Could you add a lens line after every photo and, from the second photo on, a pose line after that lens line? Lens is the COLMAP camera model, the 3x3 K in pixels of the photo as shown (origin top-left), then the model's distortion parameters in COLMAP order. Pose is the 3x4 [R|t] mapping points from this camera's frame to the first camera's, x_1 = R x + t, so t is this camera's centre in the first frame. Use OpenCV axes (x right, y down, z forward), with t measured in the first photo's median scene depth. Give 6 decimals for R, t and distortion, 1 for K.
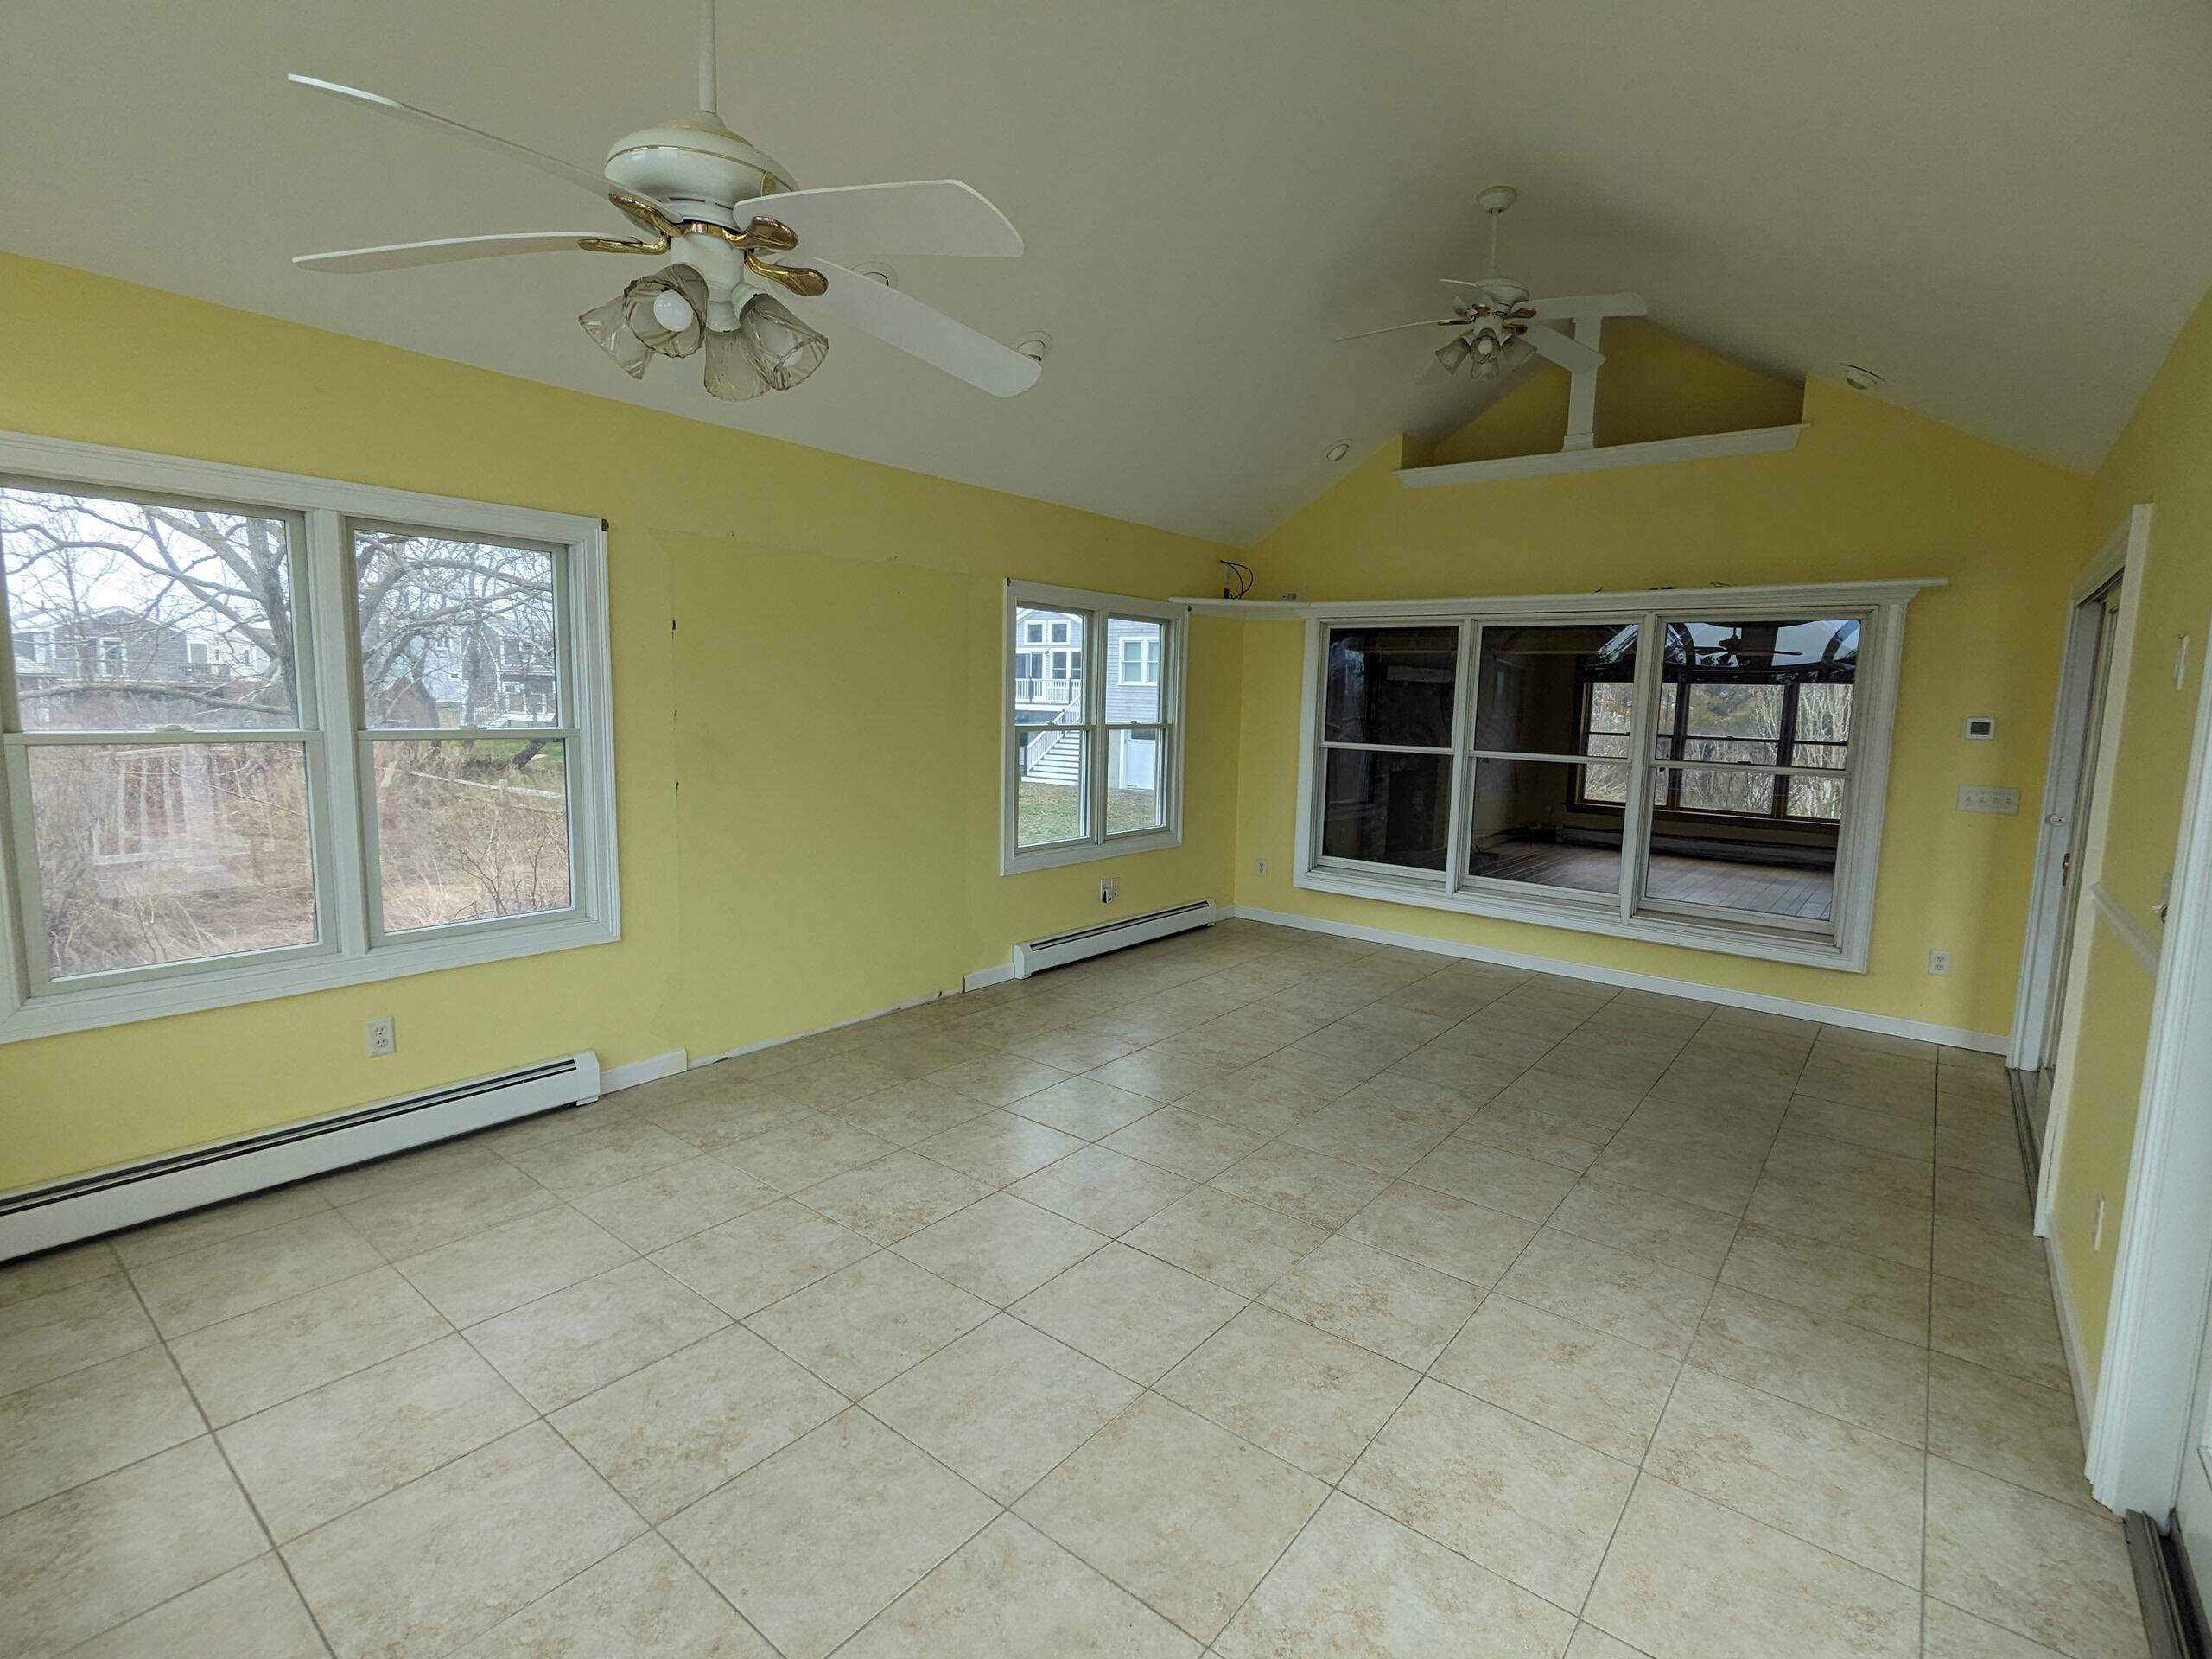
lens RADIAL K [[1045.1, 0, 1106.0], [0, 1045.1, 829.5], [0, 0, 1]] dist [0.002849, 0.000245]
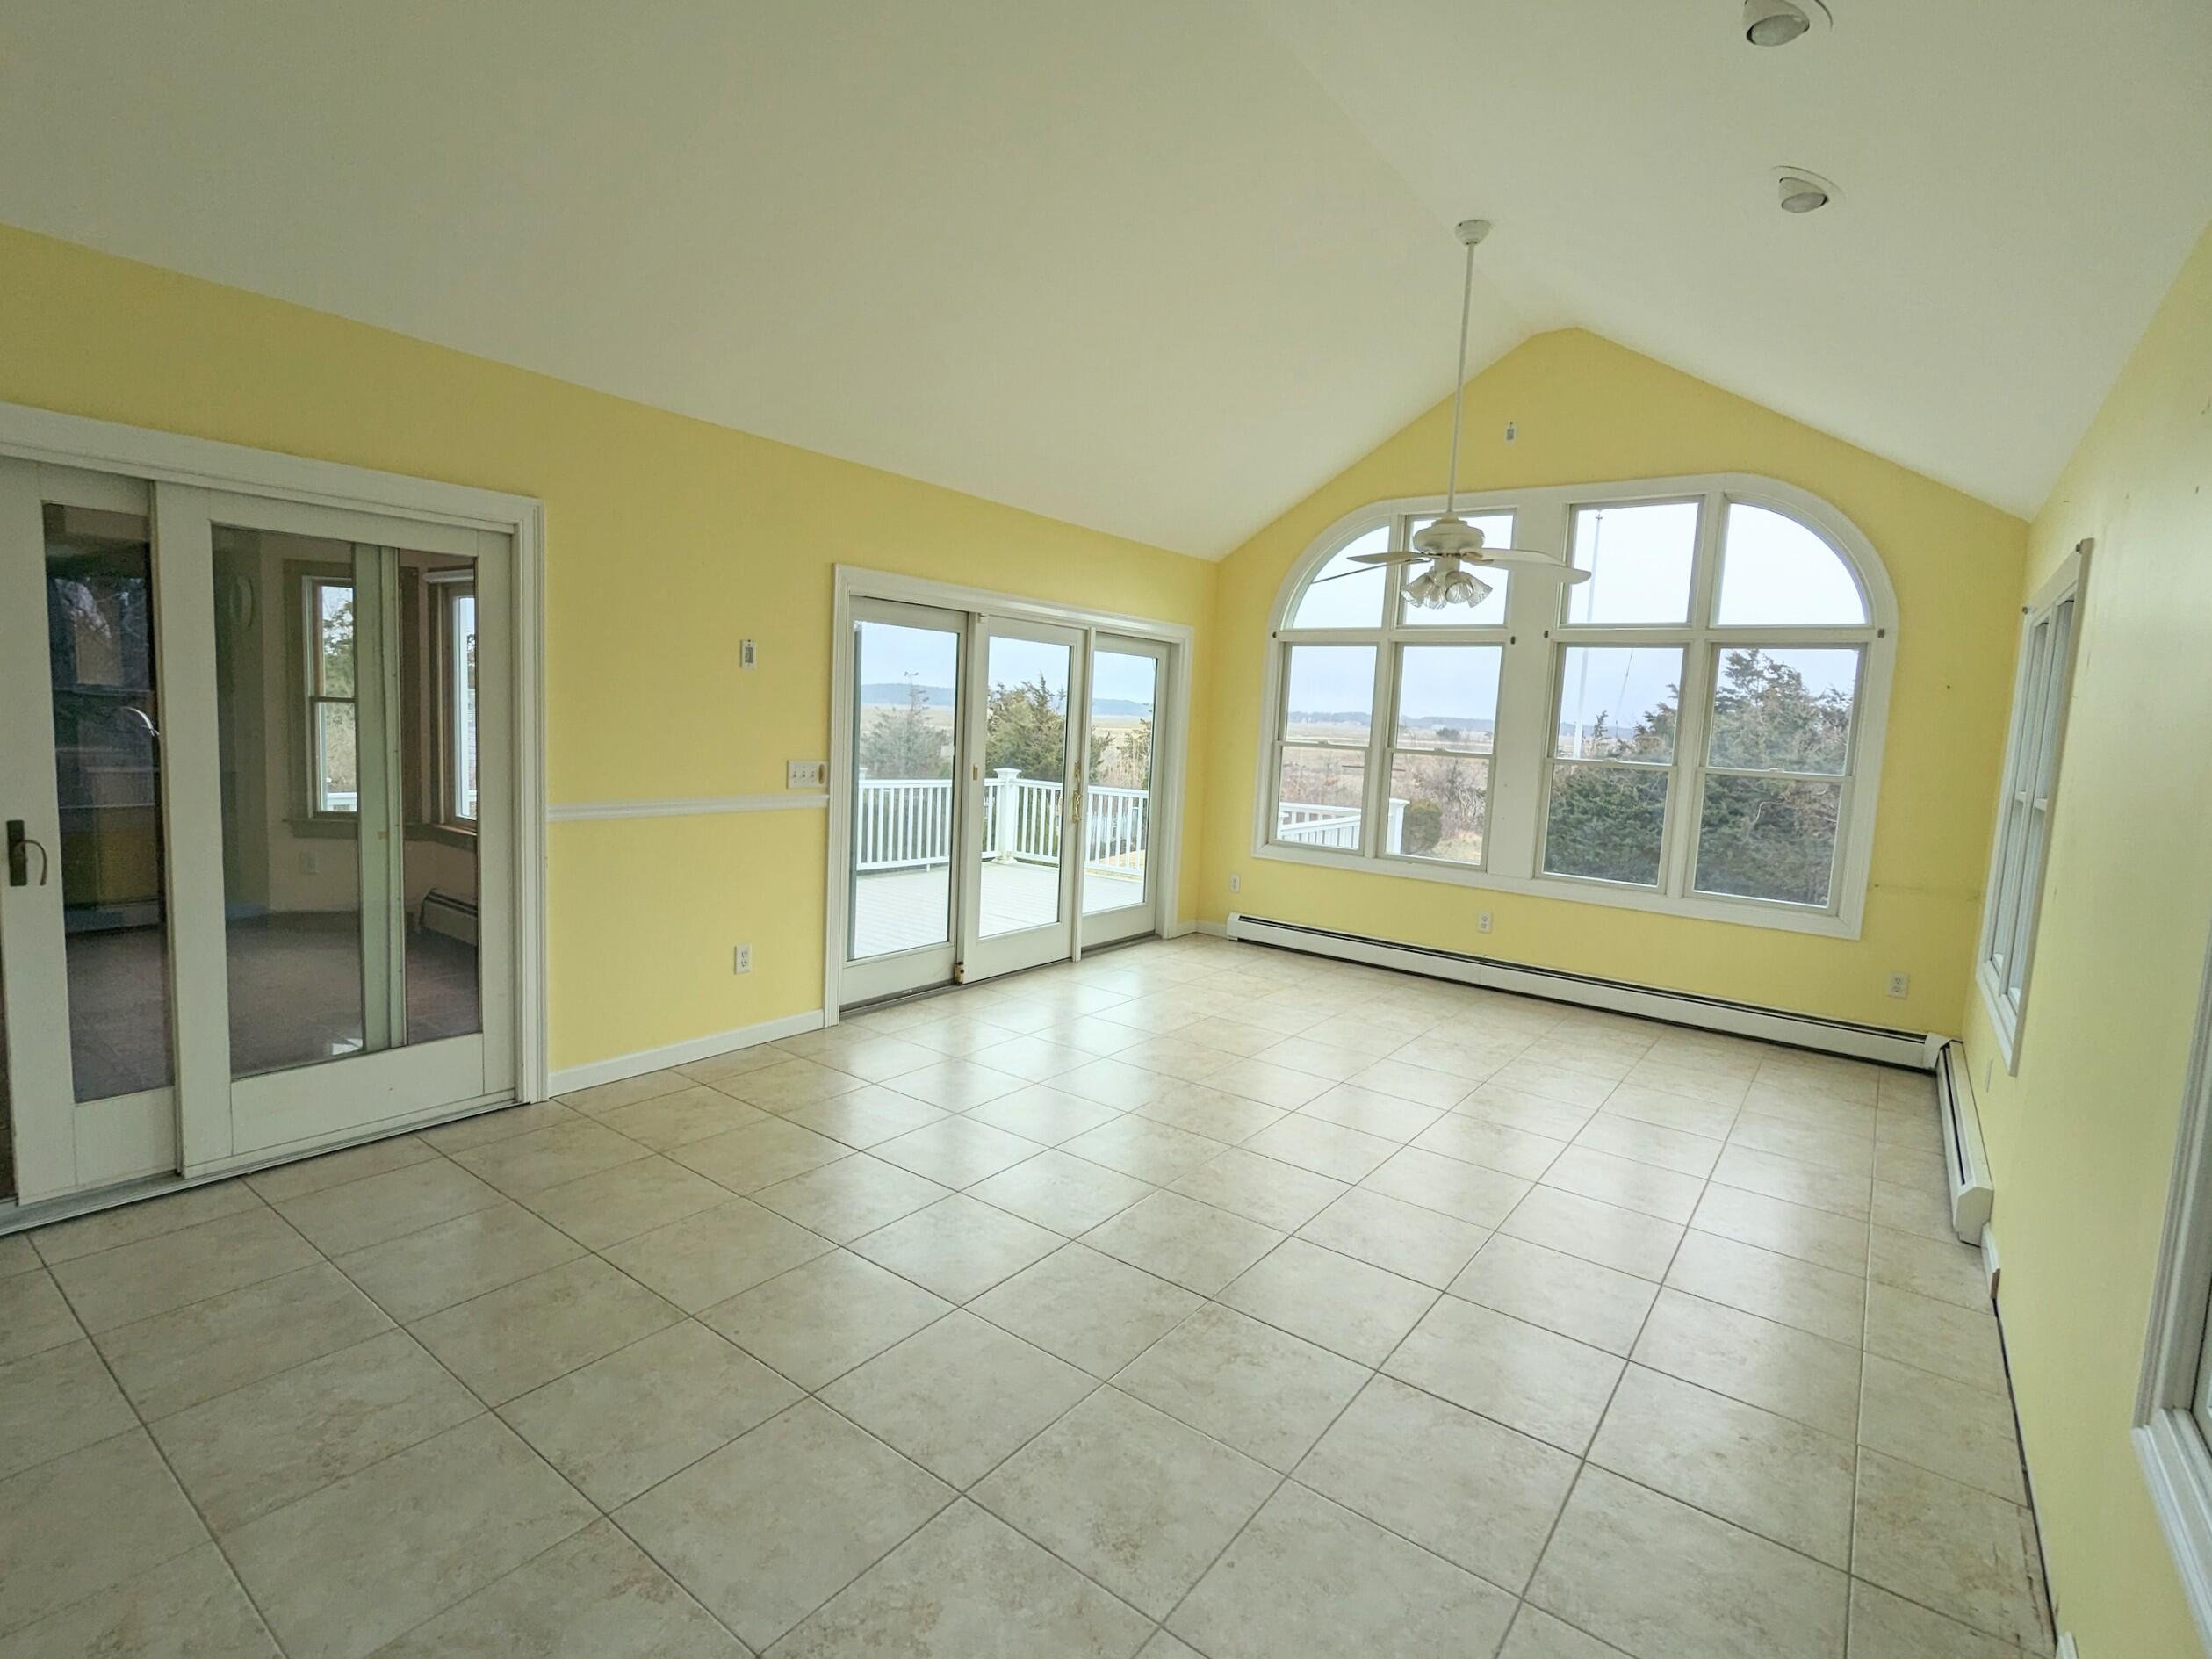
lens RADIAL K [[1061.2, 0, 1113.1], [0, 1061.2, 835.5], [0, 0, 1]] dist [-0.002059, -0.000249]
pose [[-0.996369, -0.069728, -0.048847, 0.220226], [-0.079519, 0.967164, 0.241391, -0.177991], [0.030411, 0.244399, -0.969198, 1.481206]]
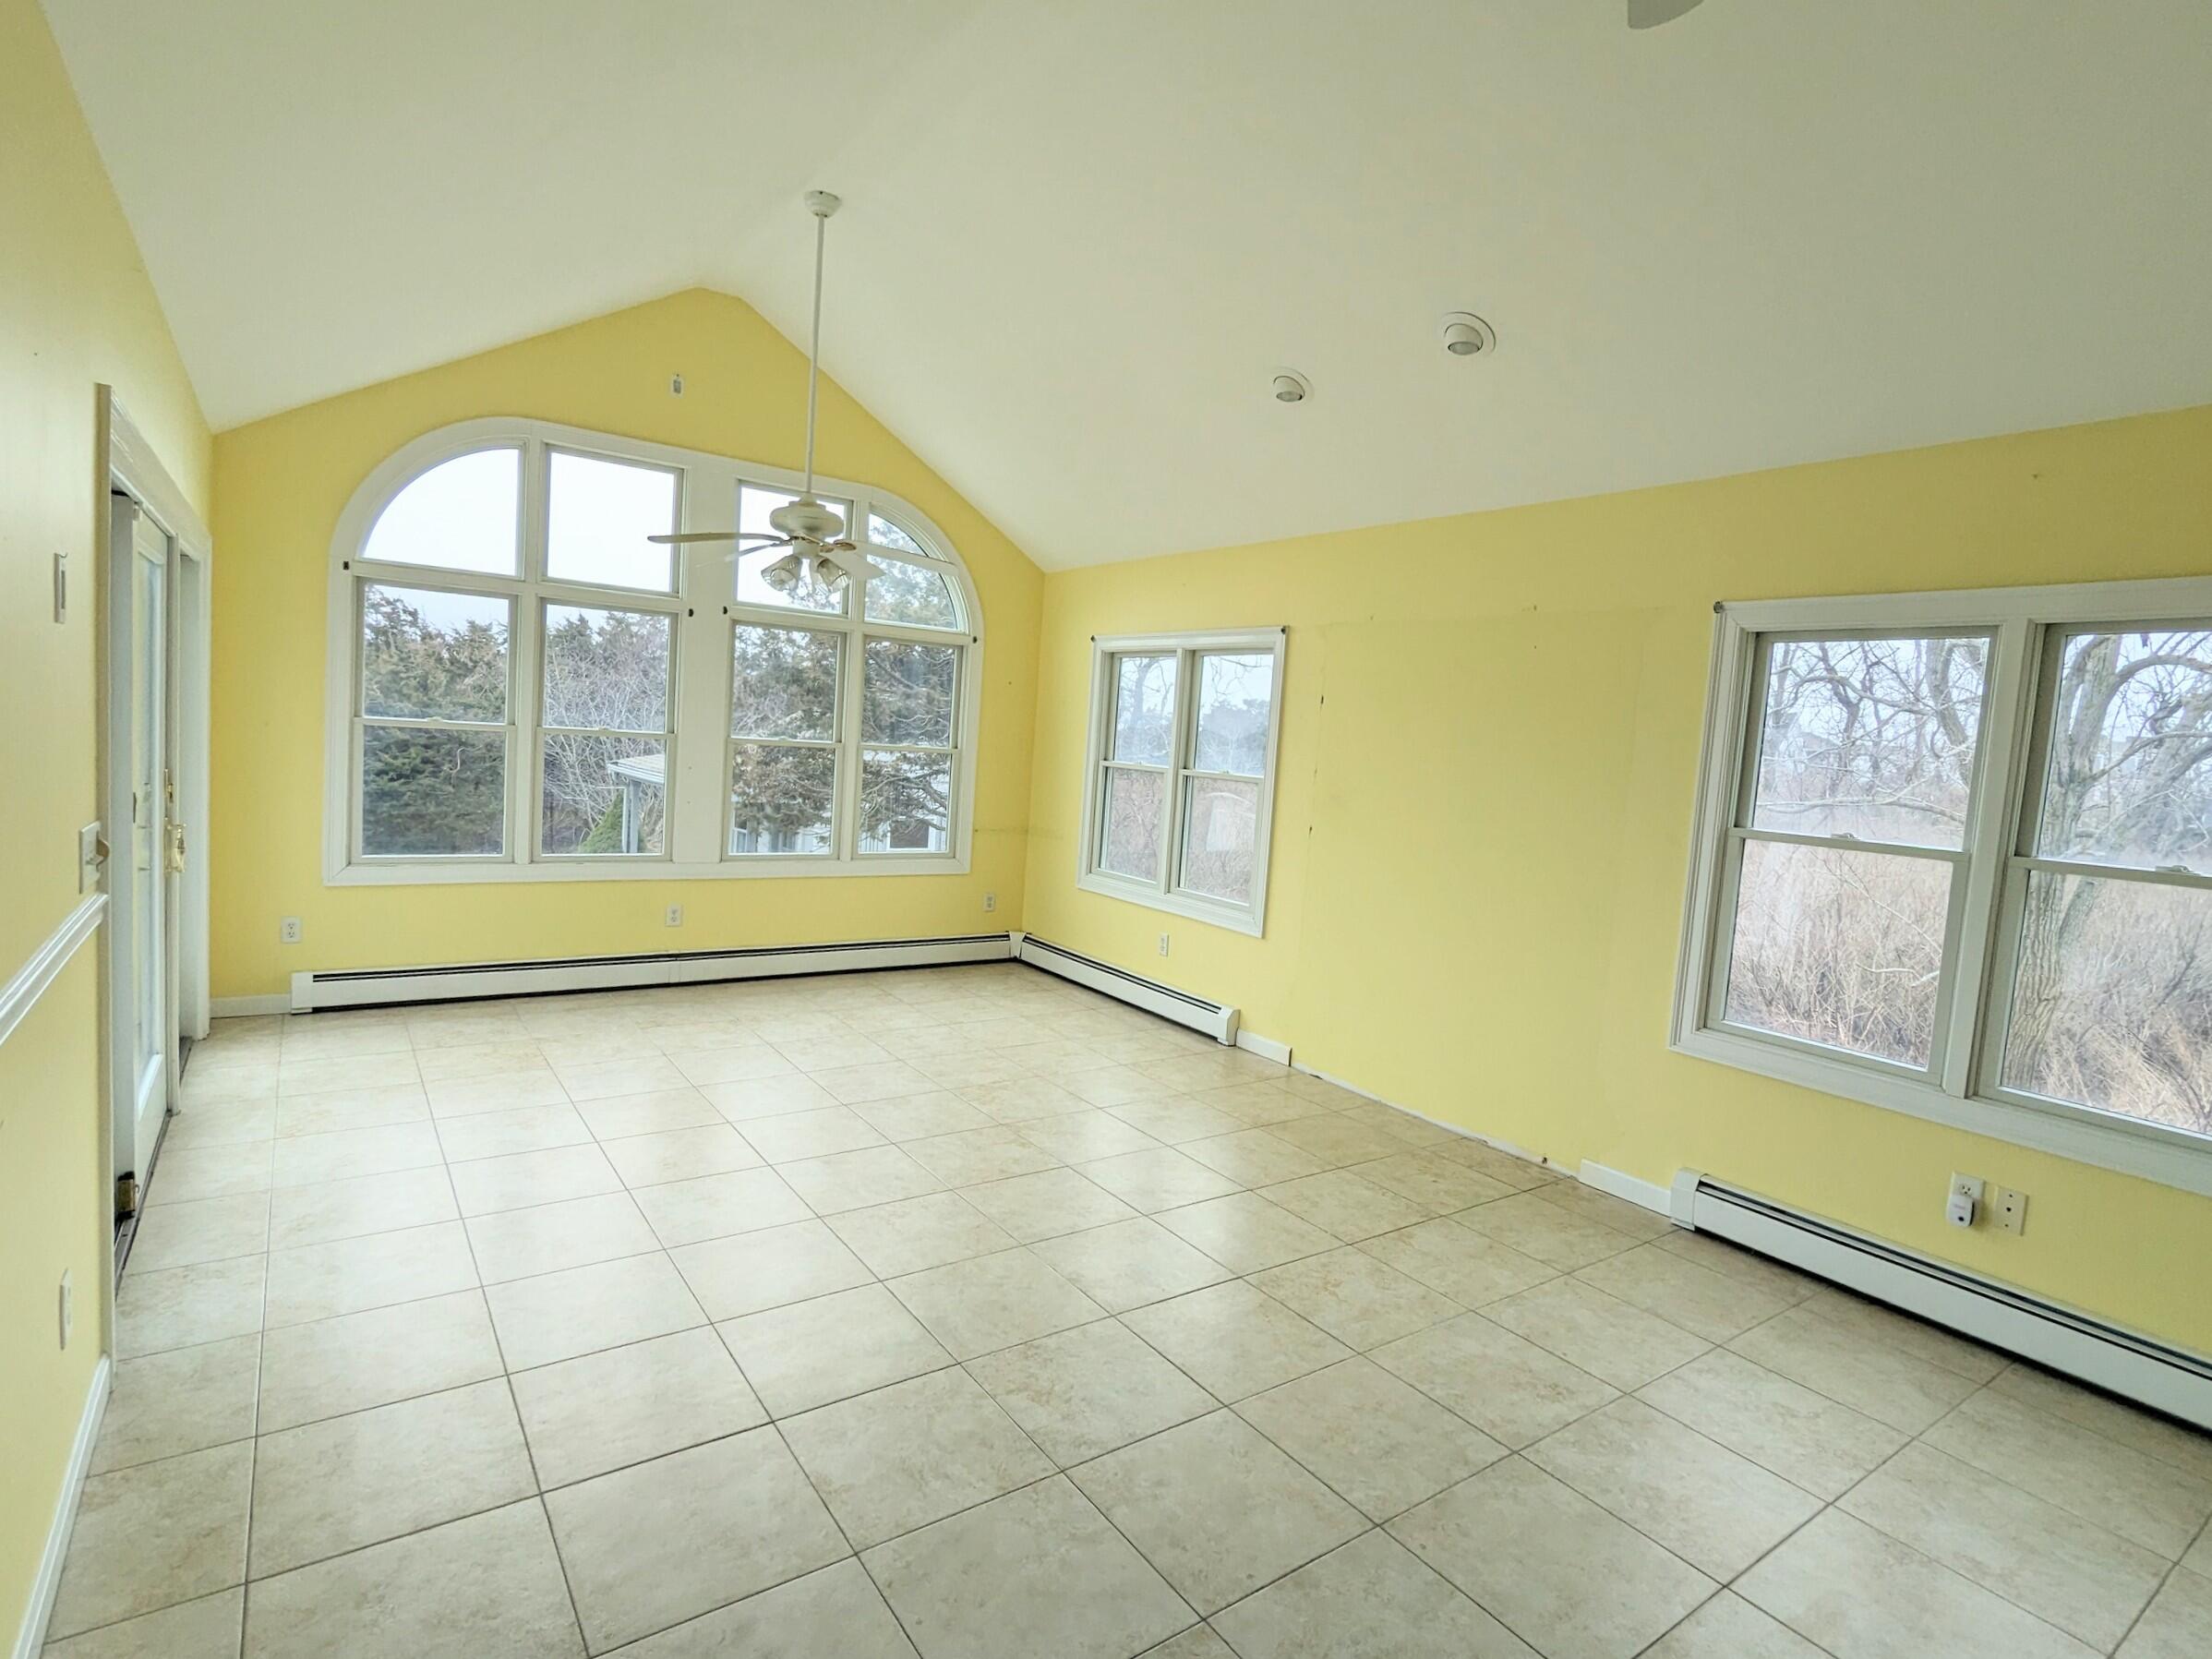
lens RADIAL K [[1114.4, 0, 1106.0], [0, 1114.4, 829.5], [0, 0, 1]] dist [0.003961, -0.000268]
pose [[-0.268315, 0.040364, -0.962485, 0.814270], [-0.198436, 0.975379, 0.096223, -0.107730], [0.942672, 0.216809, -0.253699, 0.994921]]
